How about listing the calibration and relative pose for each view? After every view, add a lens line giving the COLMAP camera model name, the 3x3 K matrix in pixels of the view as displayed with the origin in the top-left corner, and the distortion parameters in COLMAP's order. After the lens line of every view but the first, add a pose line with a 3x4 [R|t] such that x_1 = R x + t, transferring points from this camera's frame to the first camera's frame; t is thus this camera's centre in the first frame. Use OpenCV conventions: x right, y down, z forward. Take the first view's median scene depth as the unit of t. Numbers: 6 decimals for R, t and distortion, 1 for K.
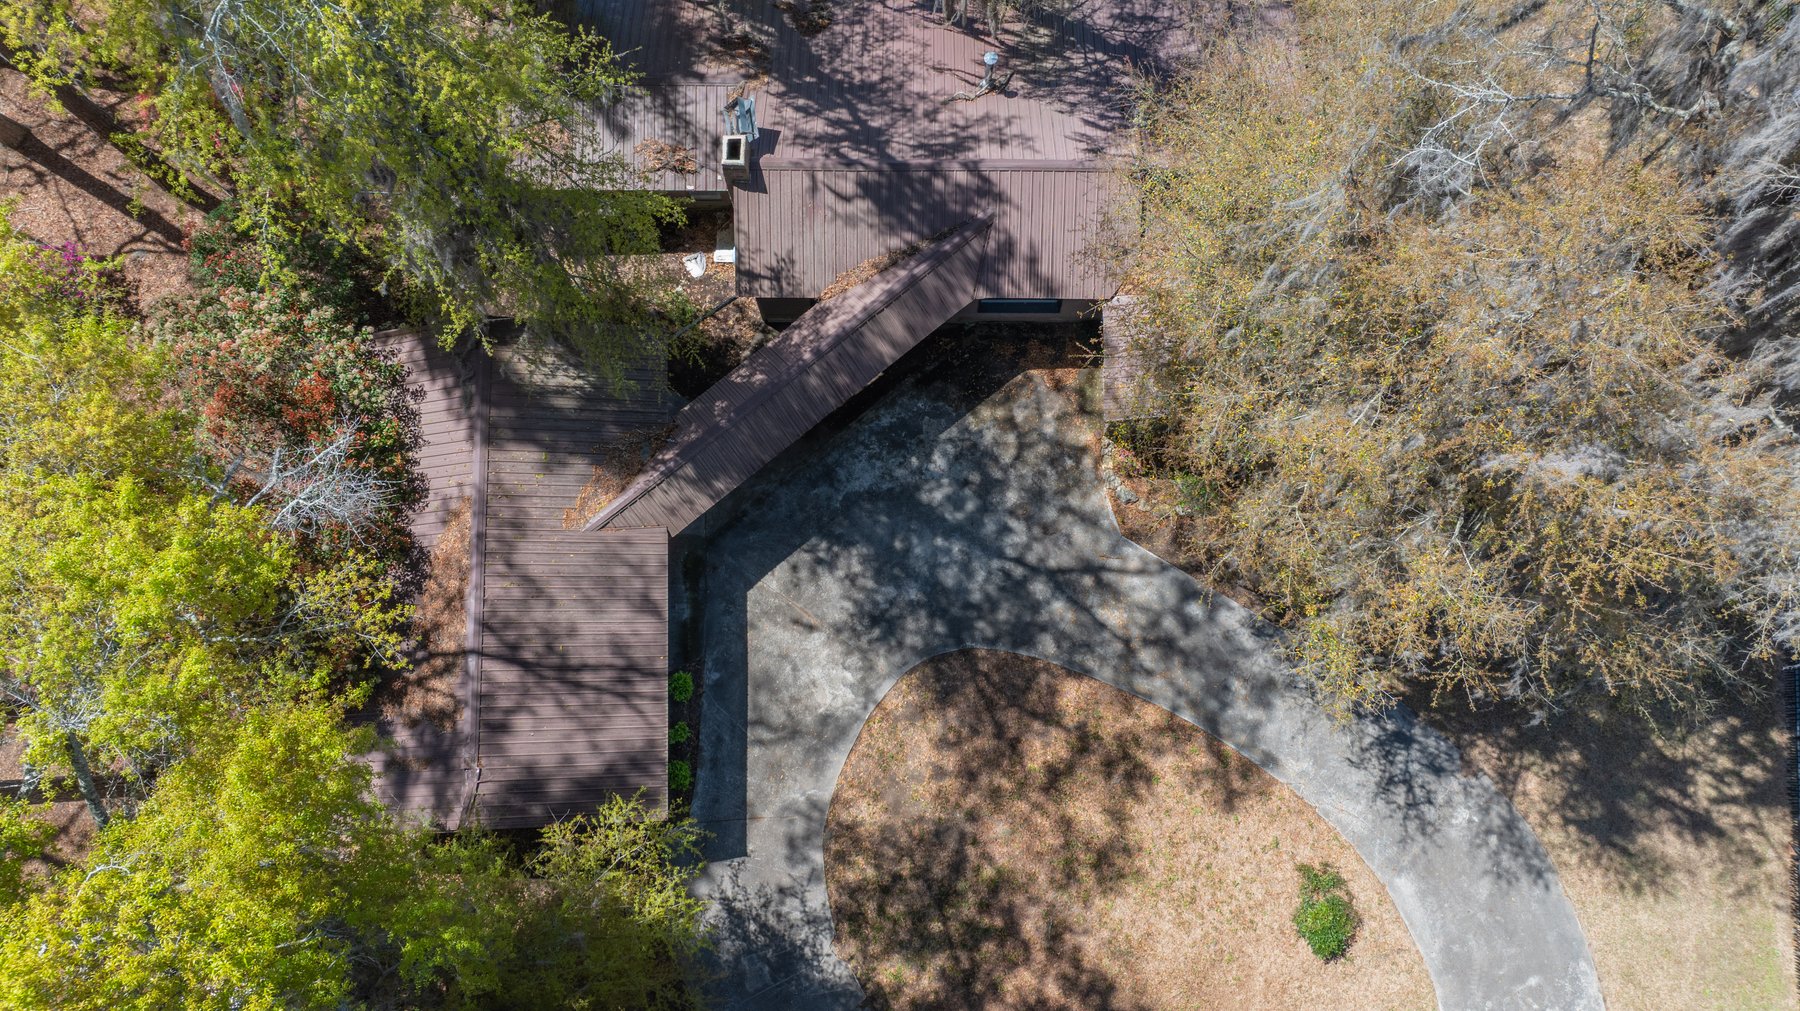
lens RADIAL K [[1266.4, 0, 909.9], [0, 1266.4, 500.9], [0, 0, 1]] dist [-0.022167, 0.002886]
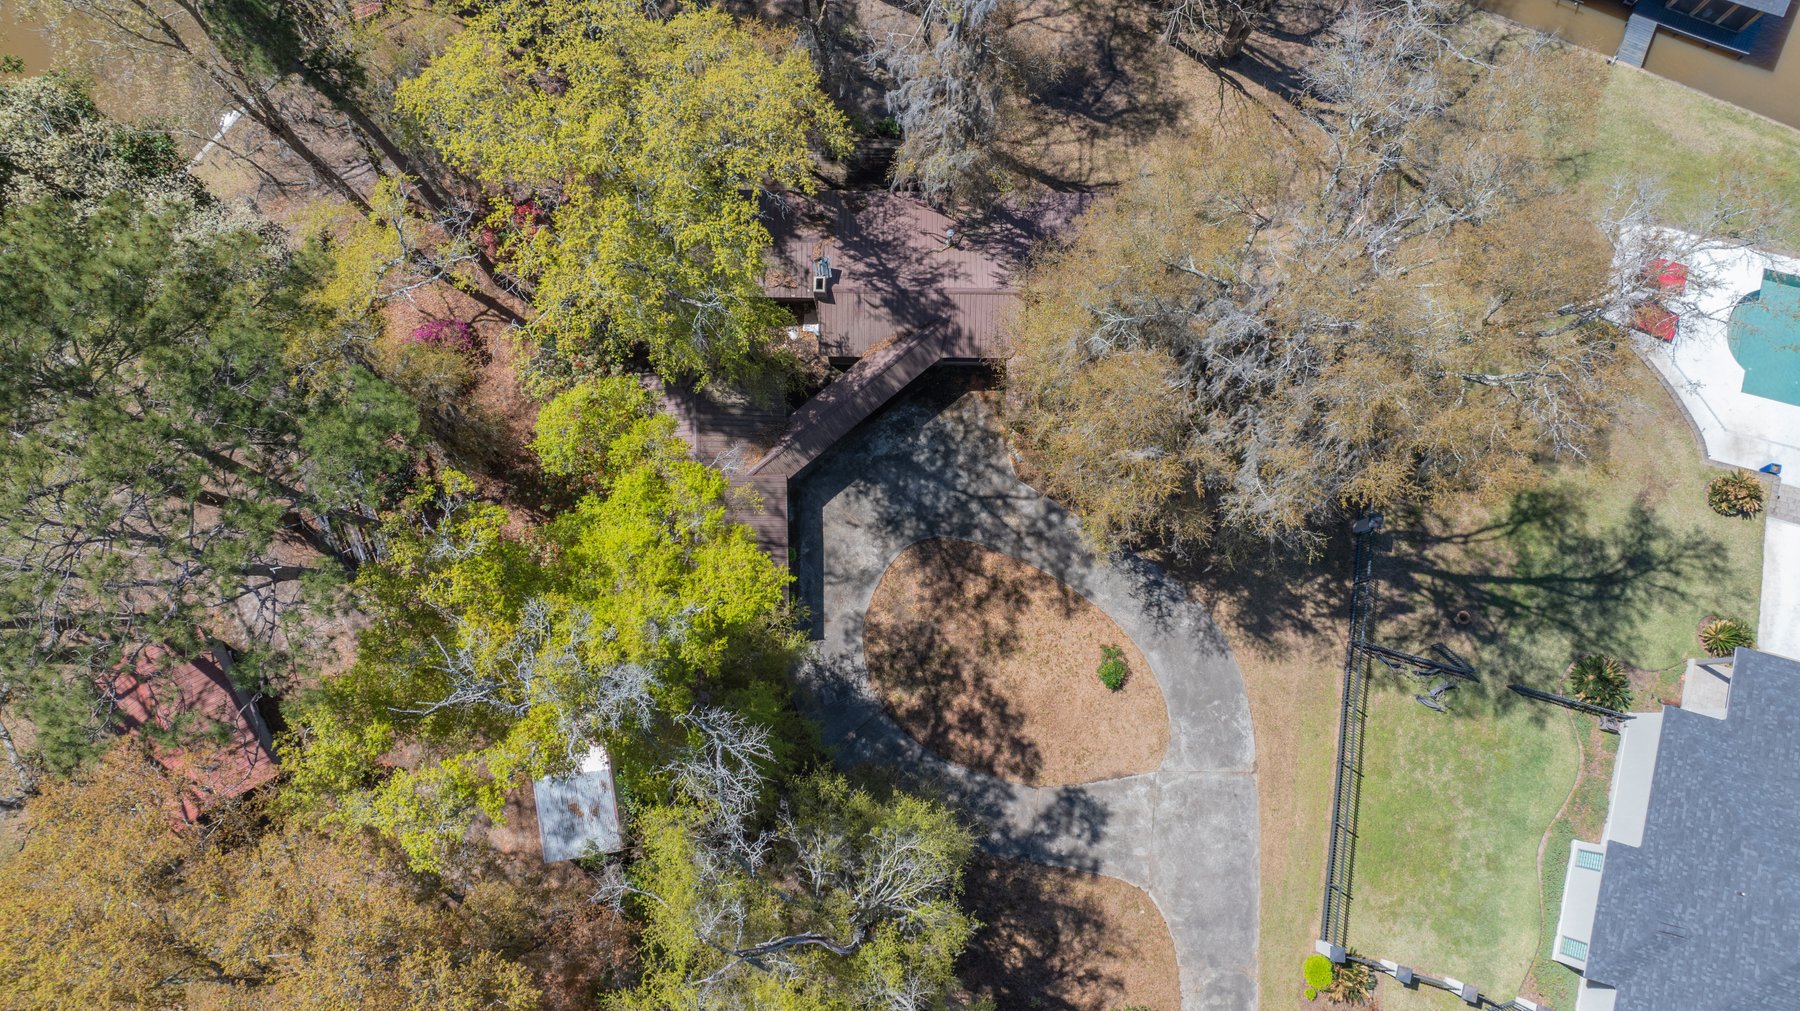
lens RADIAL K [[1266.4, 0, 909.9], [0, 1266.4, 500.9], [0, 0, 1]] dist [-0.022167, 0.002886]
pose [[0.999983, 0.005779, -0.000305, 0.004960], [-0.005759, 0.998977, 0.044843, -0.026129], [0.000563, -0.044840, 0.998994, -0.963886]]
